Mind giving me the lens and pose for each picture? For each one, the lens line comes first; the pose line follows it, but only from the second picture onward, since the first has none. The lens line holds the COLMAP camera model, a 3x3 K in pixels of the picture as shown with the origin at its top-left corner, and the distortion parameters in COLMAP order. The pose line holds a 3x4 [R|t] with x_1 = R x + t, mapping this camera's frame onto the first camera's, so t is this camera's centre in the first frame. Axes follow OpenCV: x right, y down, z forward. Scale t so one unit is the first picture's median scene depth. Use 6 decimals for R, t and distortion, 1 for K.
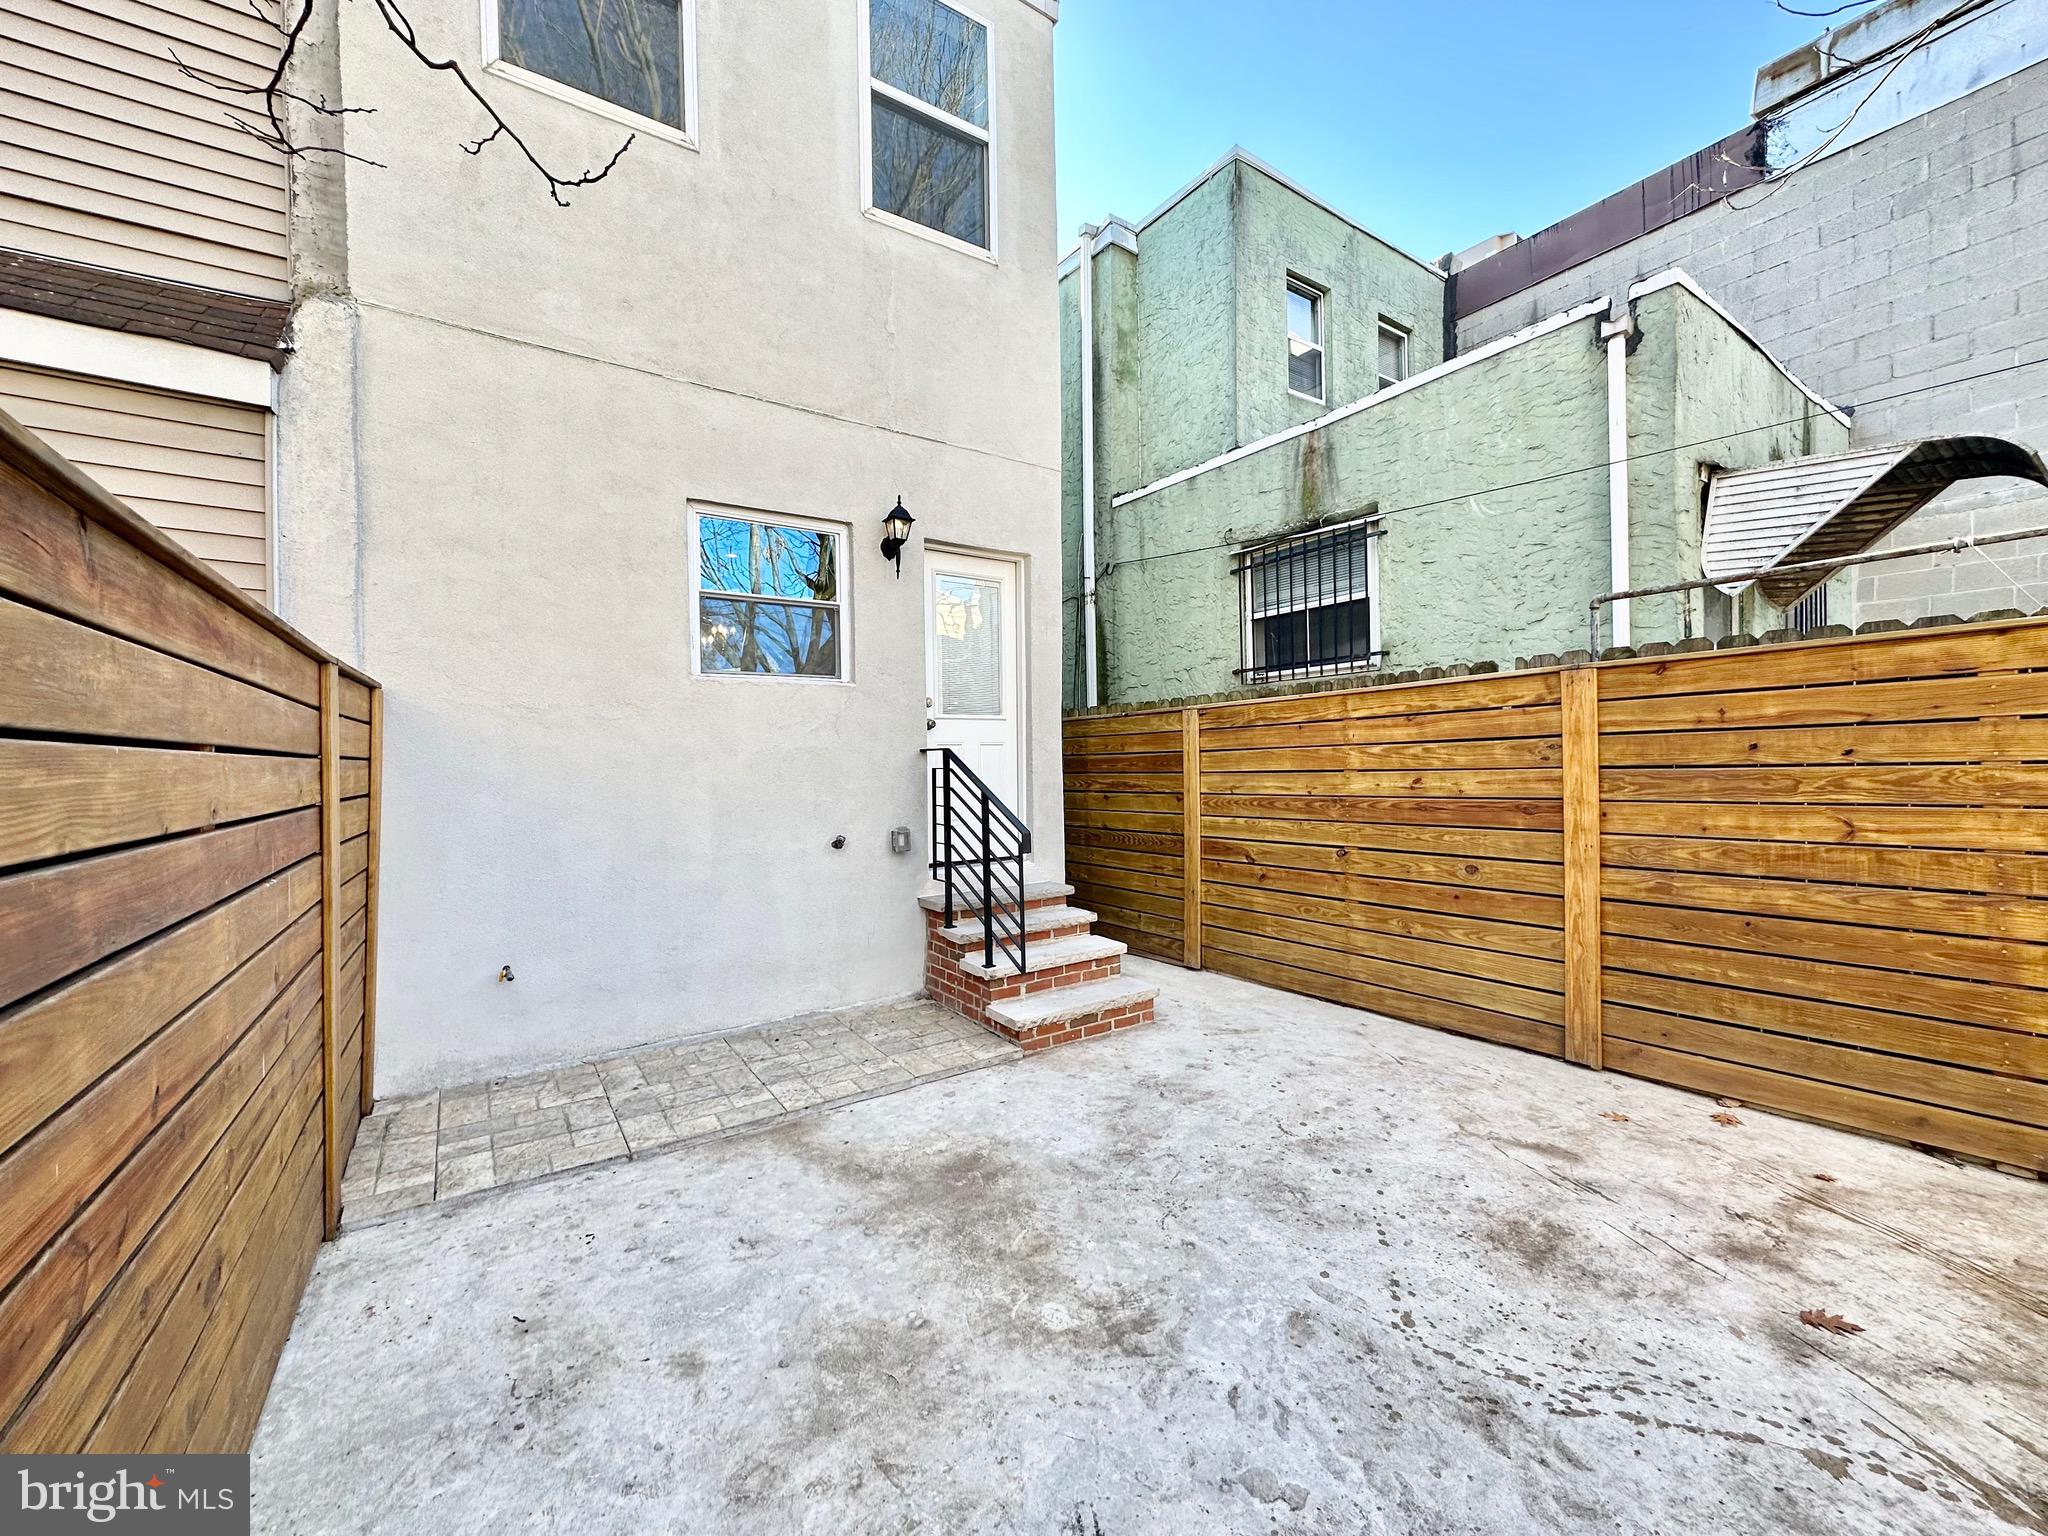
lens RADIAL K [[815.2, 0, 1026.0], [0, 815.2, 768.1], [0, 0, 1]] dist [-0.003162, 0.000081]
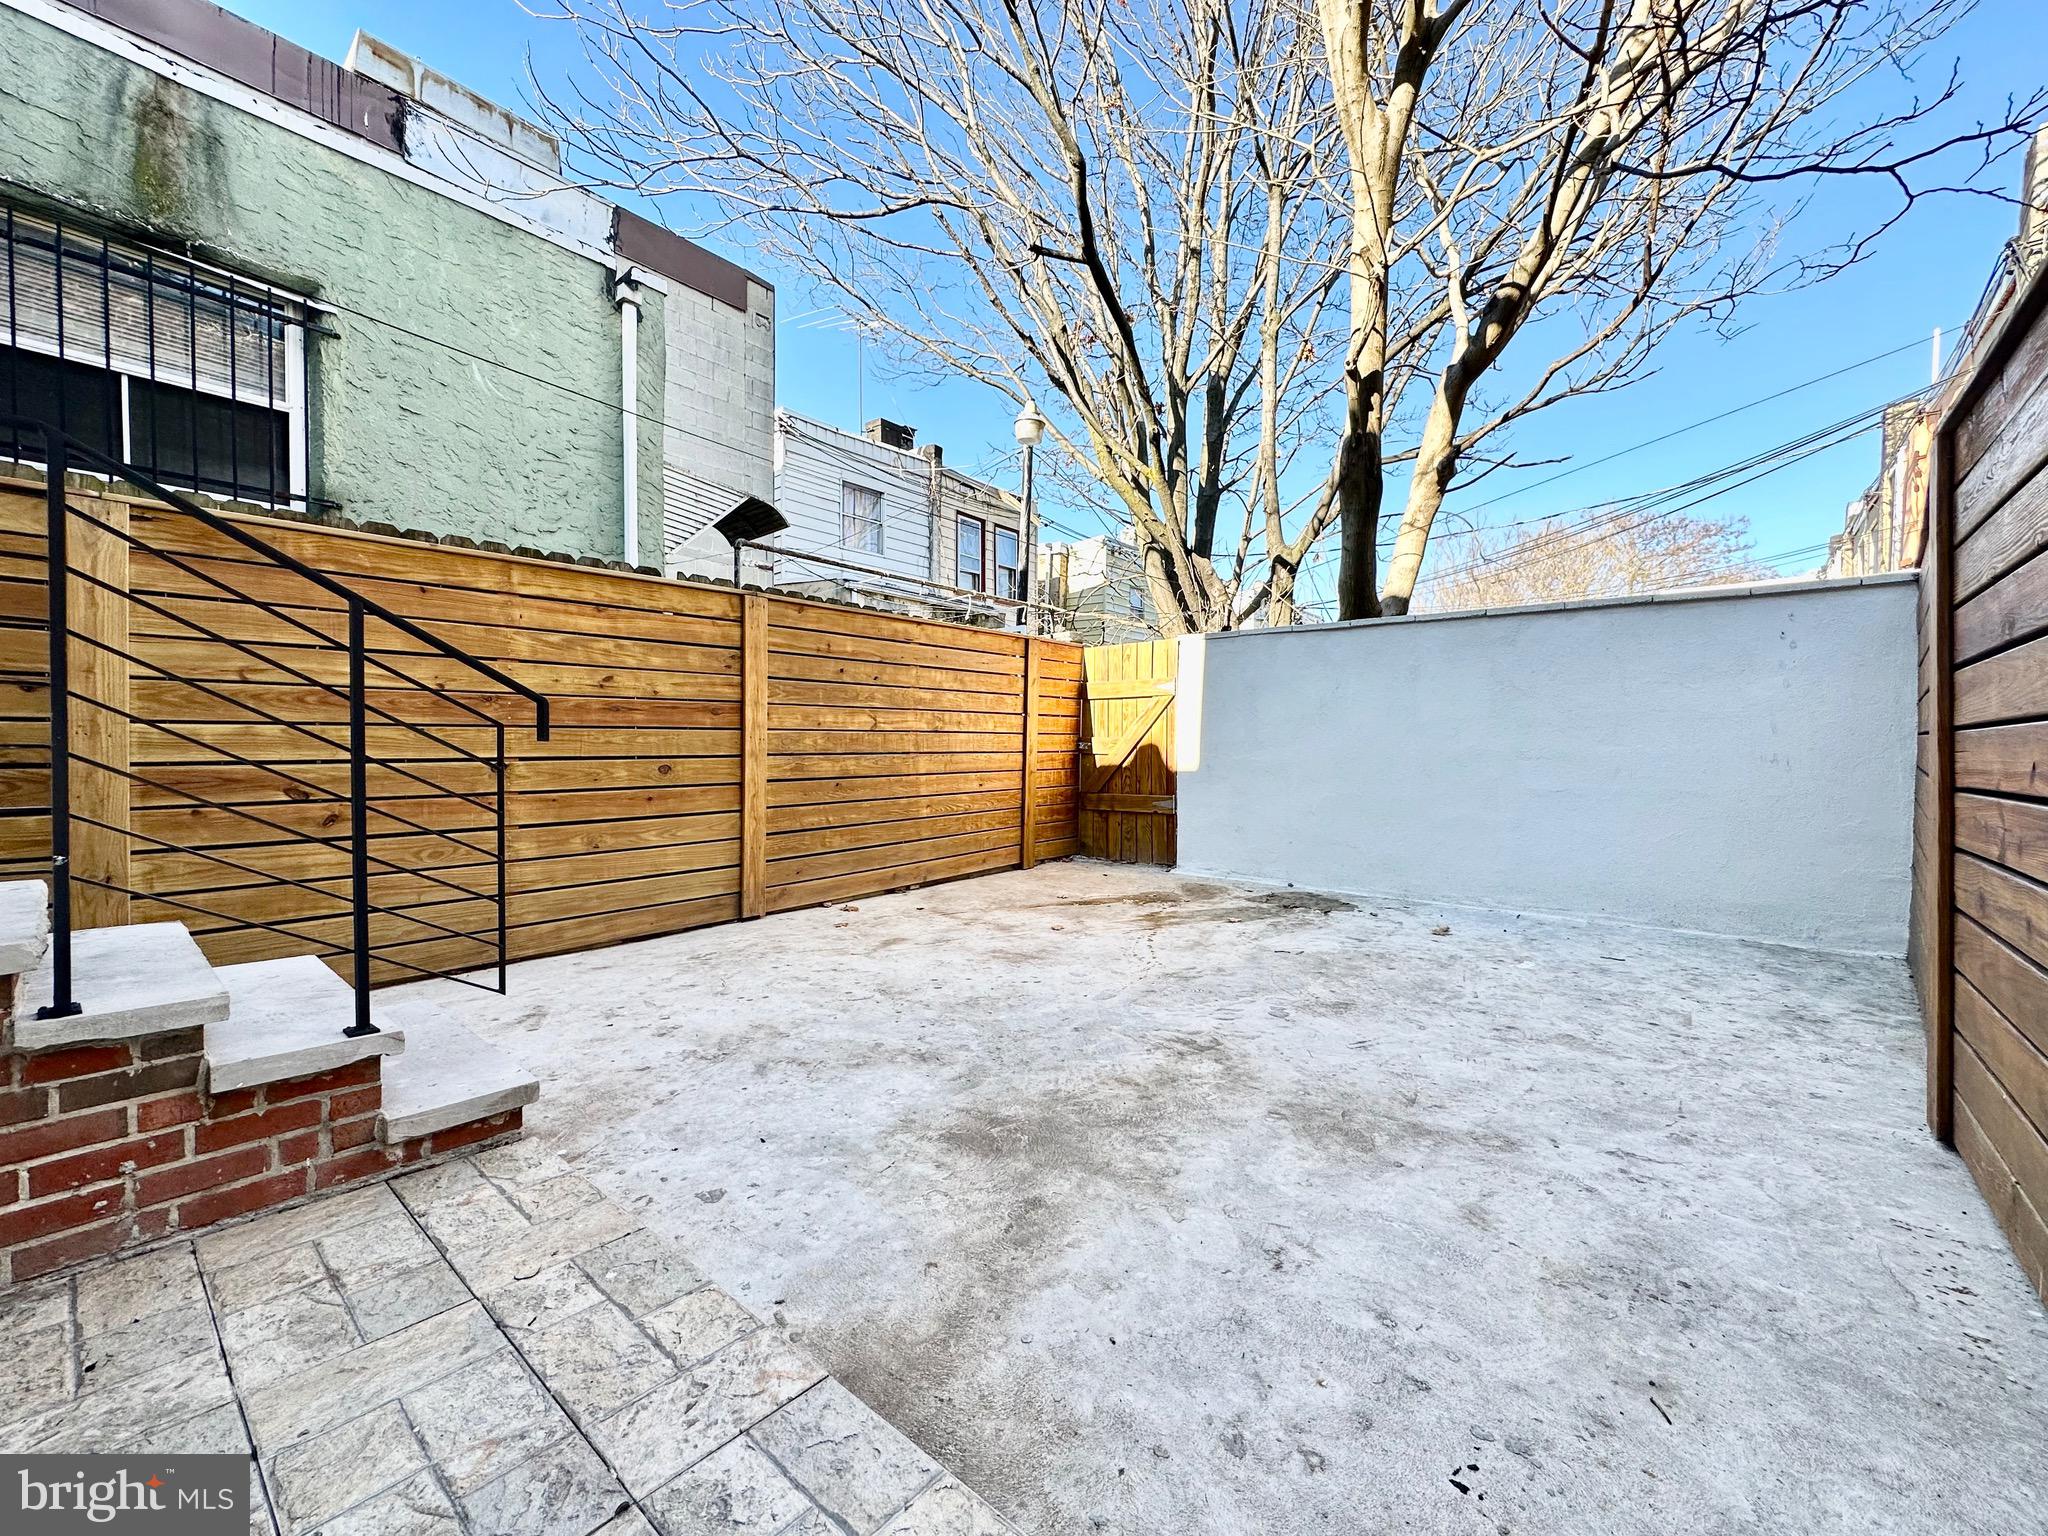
lens RADIAL K [[815.2, 0, 1026.0], [0, 815.2, 768.1], [0, 0, 1]] dist [-0.003162, 0.000081]
pose [[-0.264926, -0.006346, 0.964248, -0.618111], [0.005333, 0.999953, 0.008047, 0.130282], [-0.964254, 0.007274, -0.264879, 0.926891]]
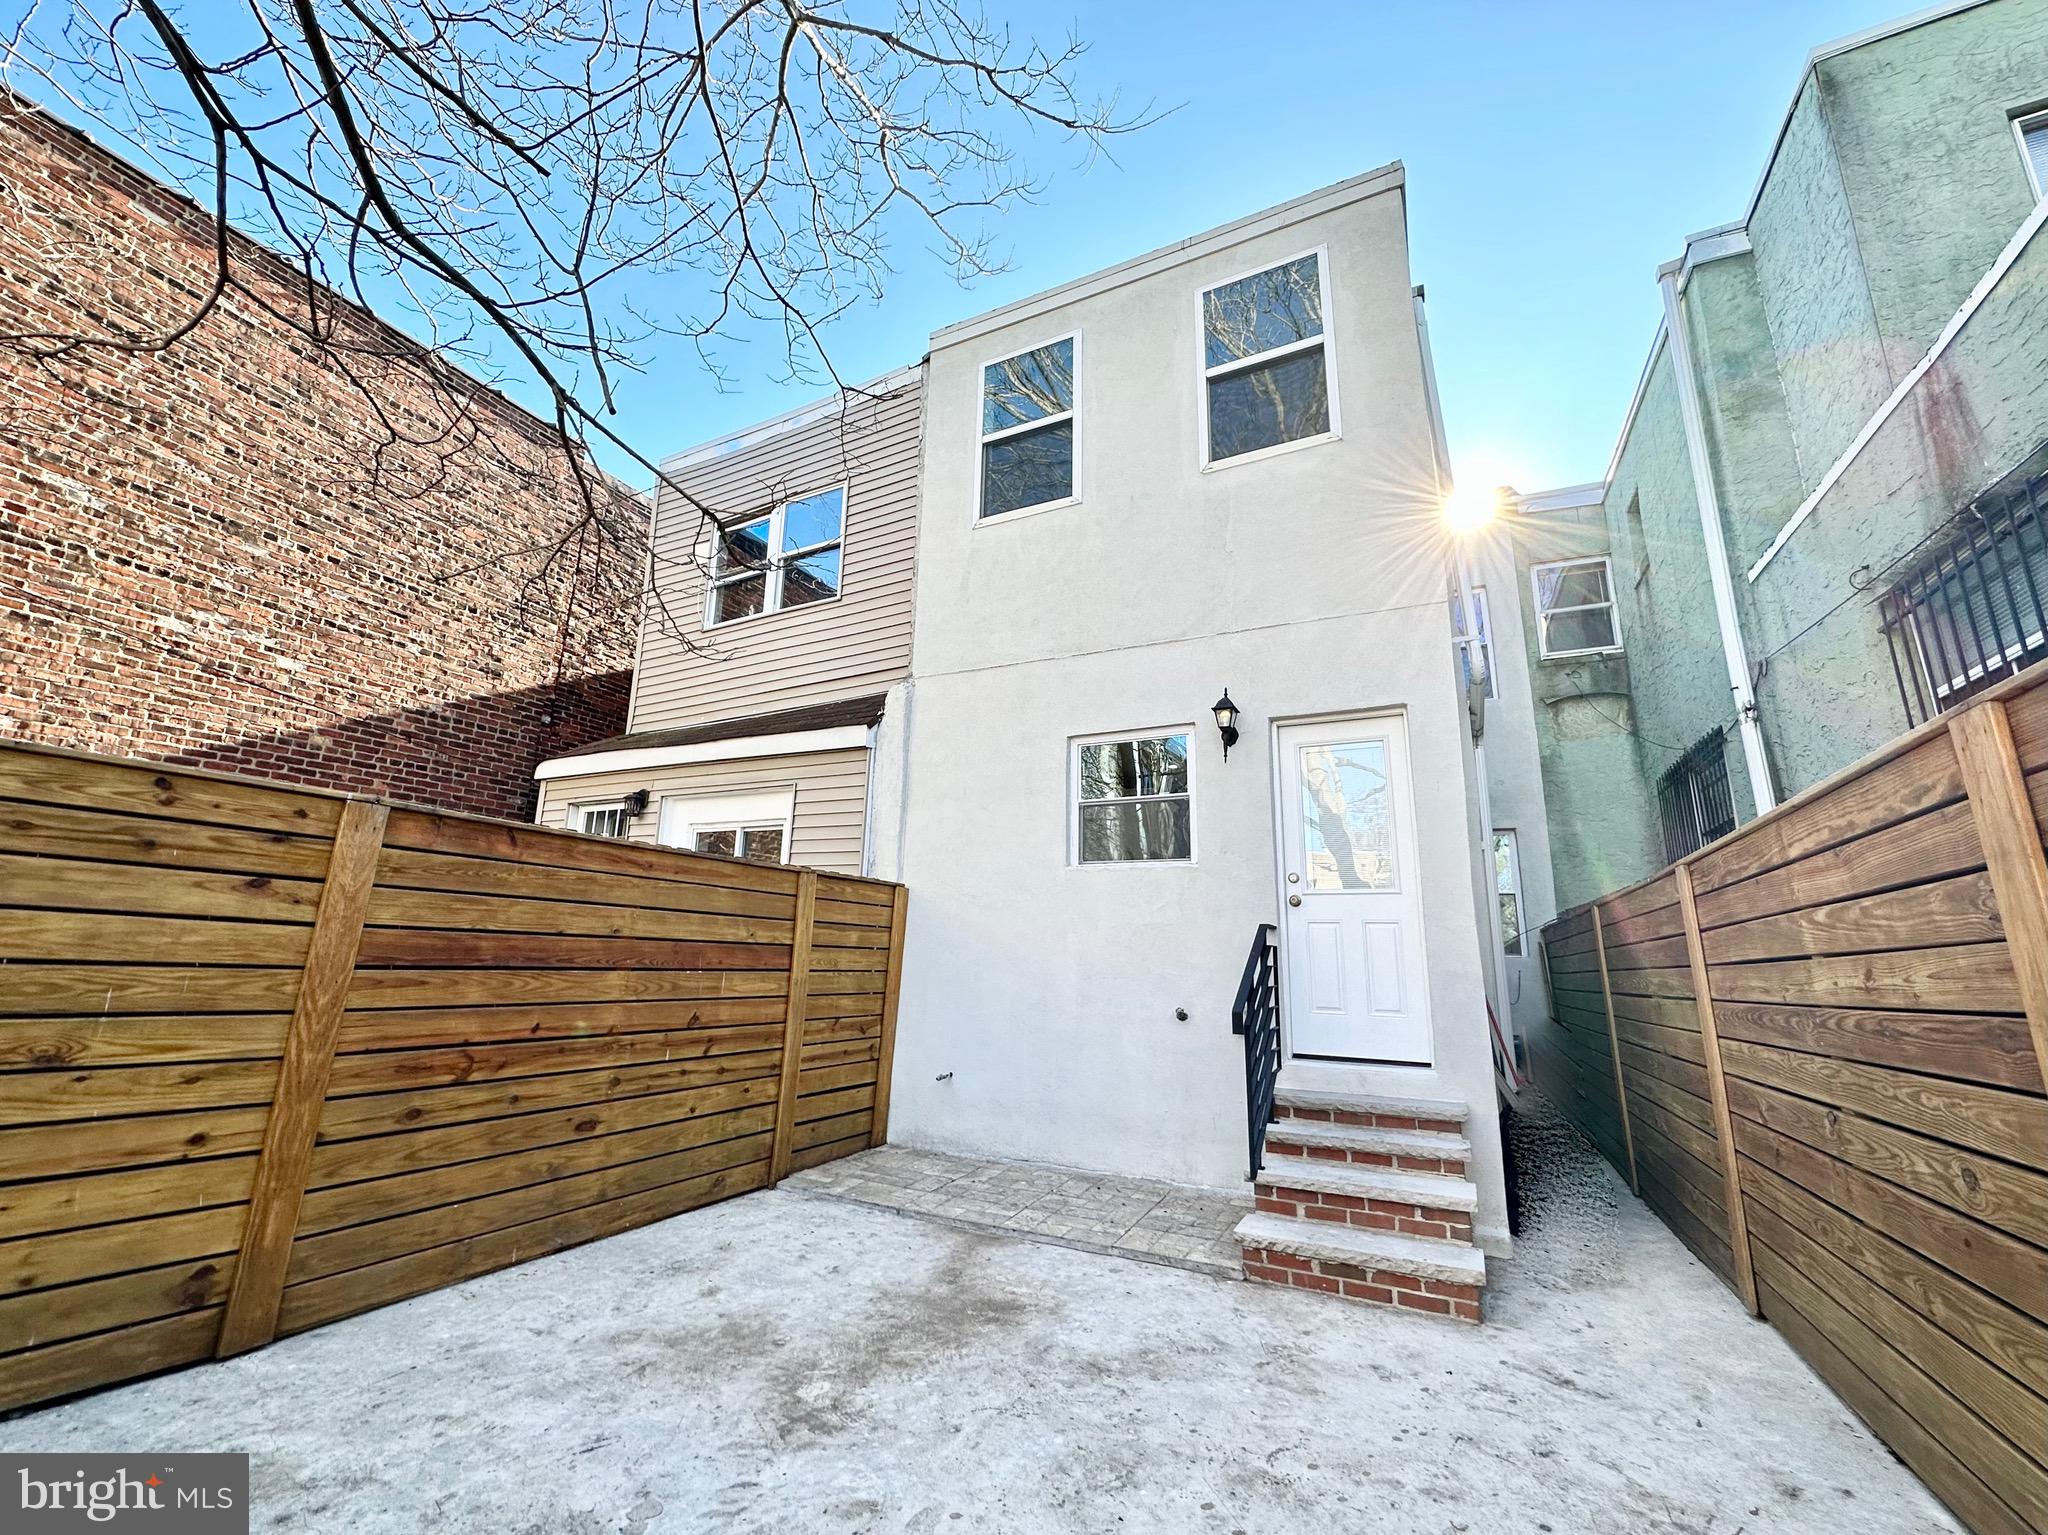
lens RADIAL K [[815.2, 0, 1026.0], [0, 815.2, 767.6], [0, 0, 1]] dist [-0.003162, 0.000081]
pose [[0.491305, -0.174403, -0.853348, 0.791401], [-0.042401, 0.973797, -0.223432, 0.029631], [0.869955, 0.145956, 0.471036, 0.343722]]
